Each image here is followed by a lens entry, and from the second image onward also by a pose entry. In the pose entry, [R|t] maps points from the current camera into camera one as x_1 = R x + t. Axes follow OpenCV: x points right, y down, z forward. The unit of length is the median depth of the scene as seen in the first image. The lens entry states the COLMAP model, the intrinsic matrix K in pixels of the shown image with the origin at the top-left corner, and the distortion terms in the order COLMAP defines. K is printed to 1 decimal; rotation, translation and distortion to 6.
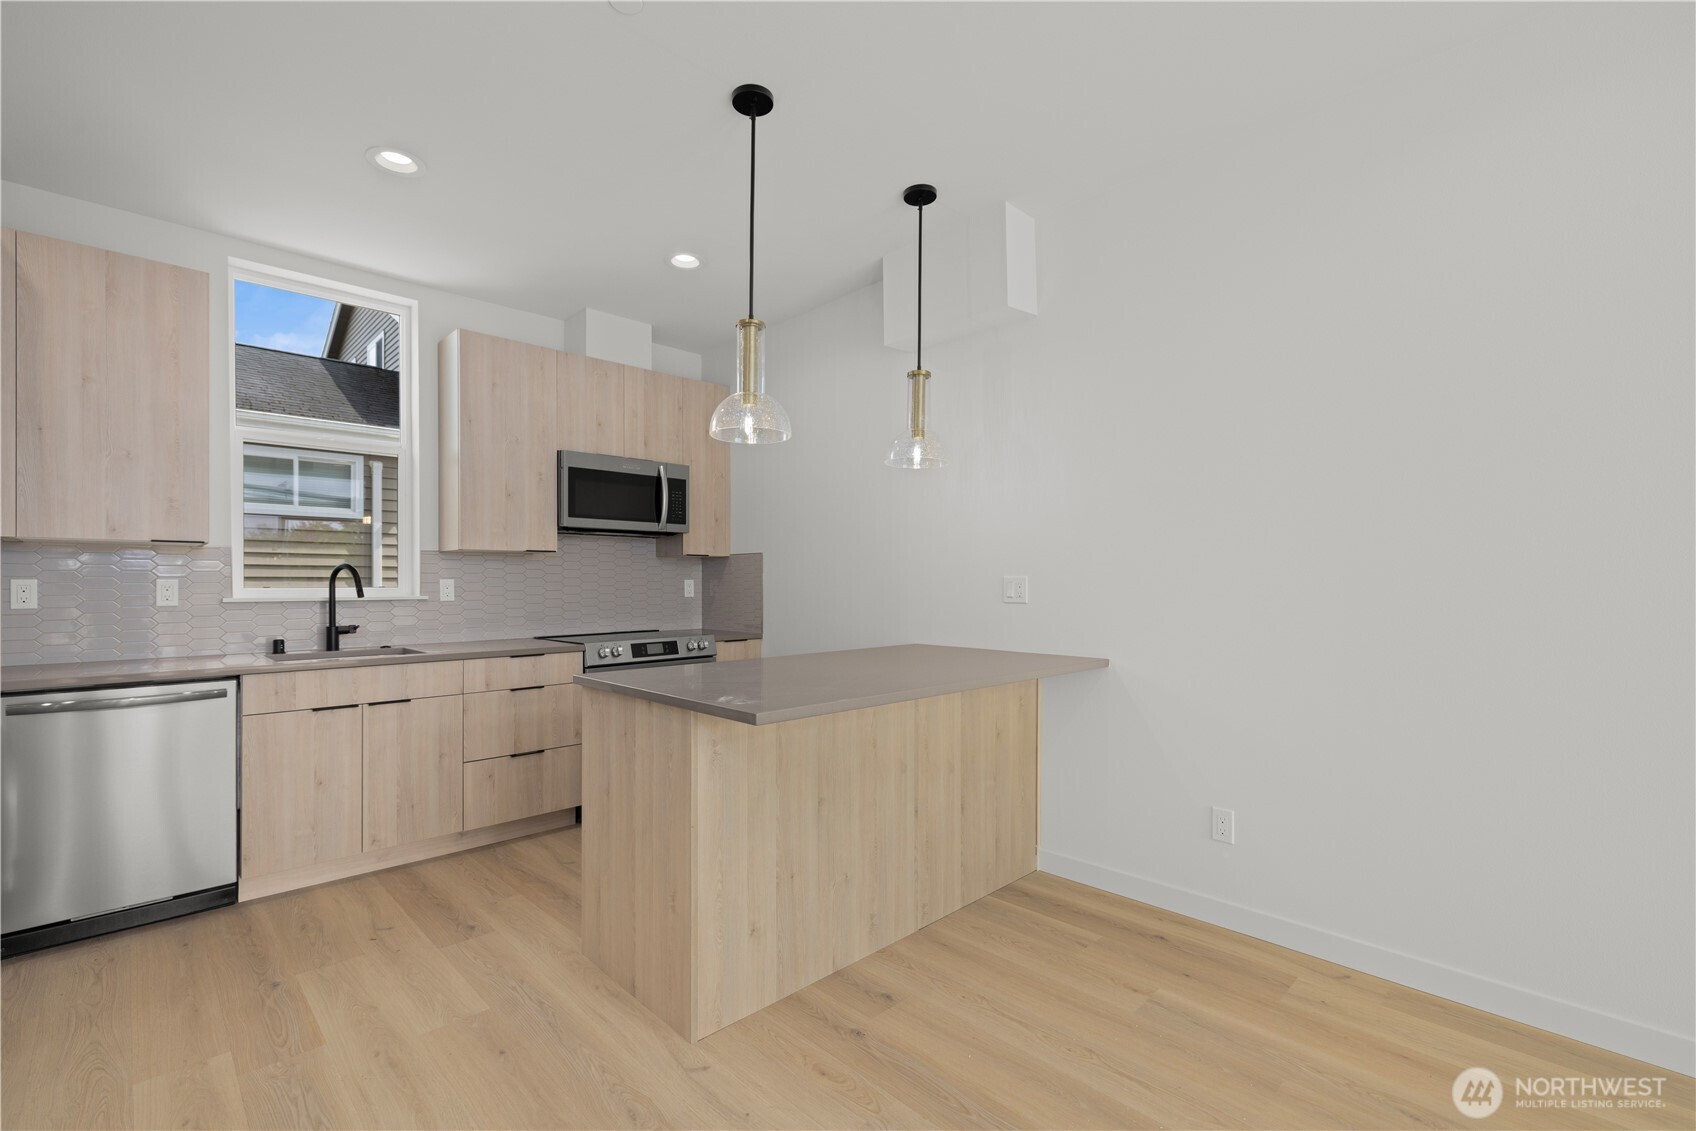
lens RADIAL K [[743.1, 0, 843.4], [0, 743.1, 581.2], [0, 0, 1]] dist [0.003911, 0.000314]
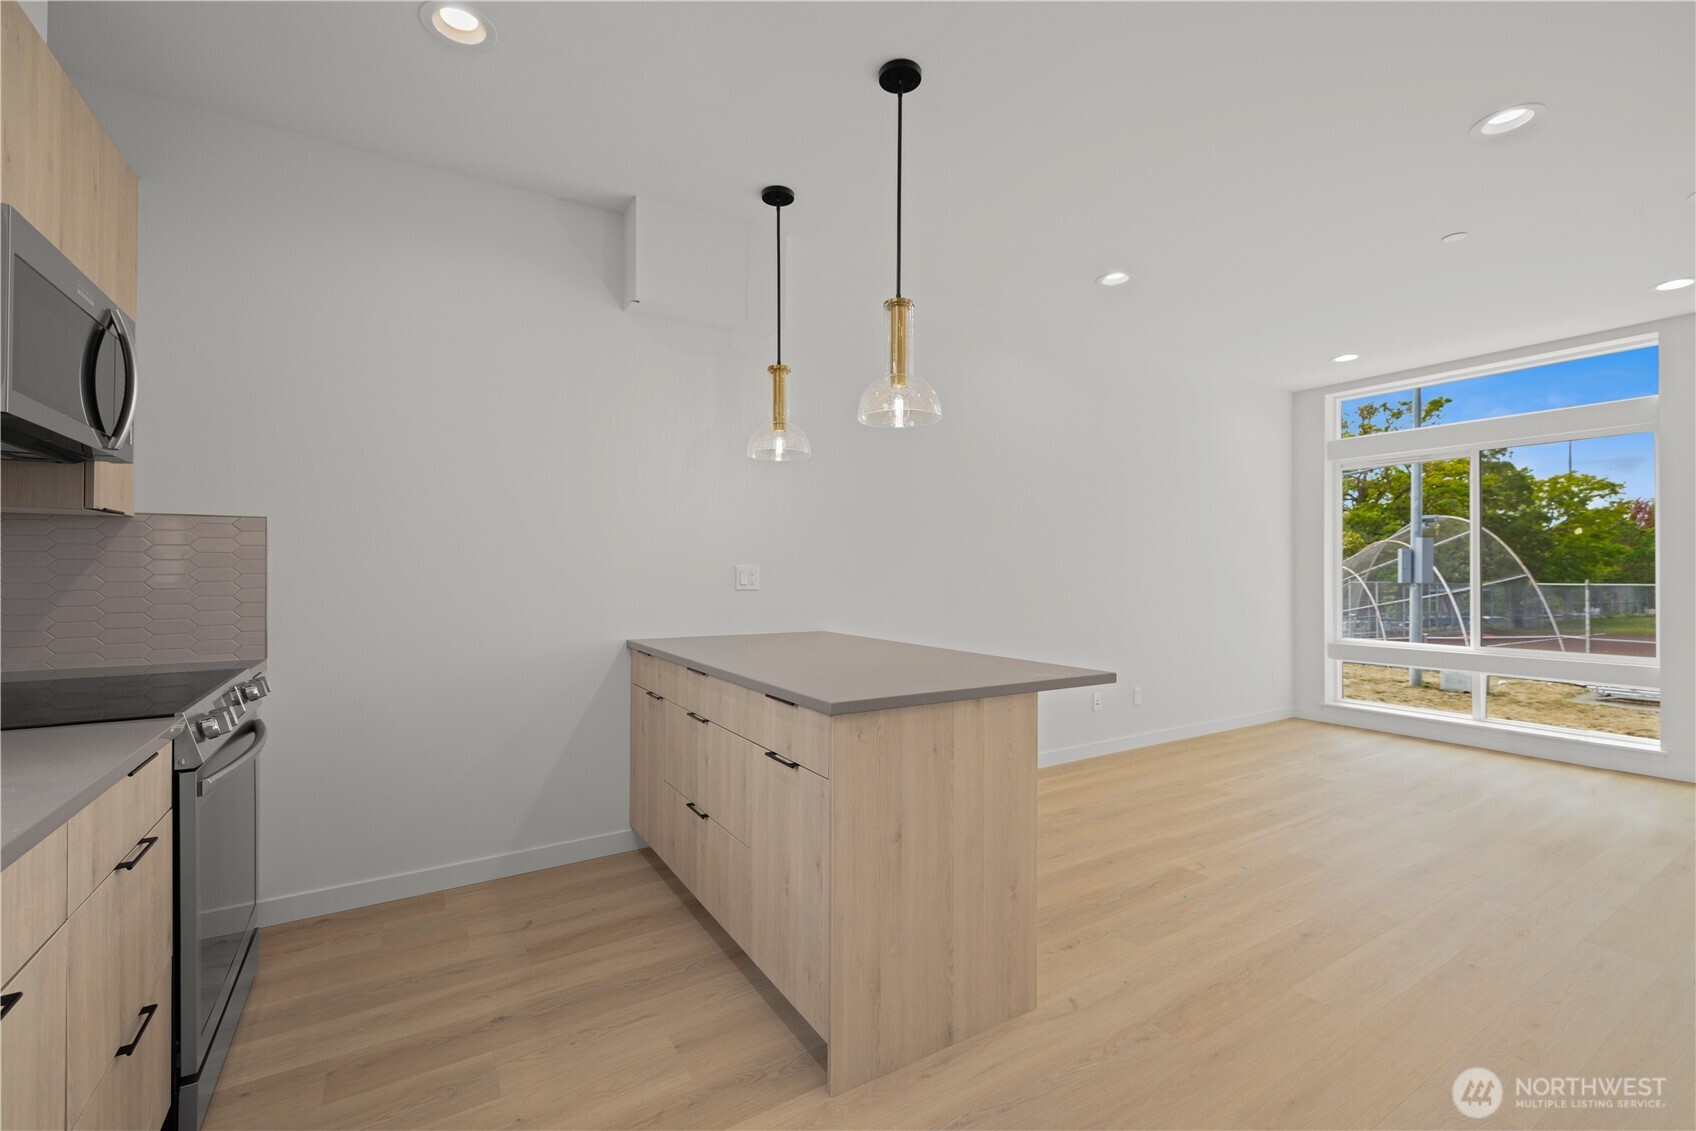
lens RADIAL K [[708.9, 0, 843.3], [0, 708.9, 574.9], [0, 0, 1]] dist [0.003019, 0.000204]
pose [[0.217155, -0.003073, 0.976132, -0.725416], [-0.005588, 0.999975, 0.004391, 0.001832], [-0.976121, -0.006408, 0.217133, 0.611128]]
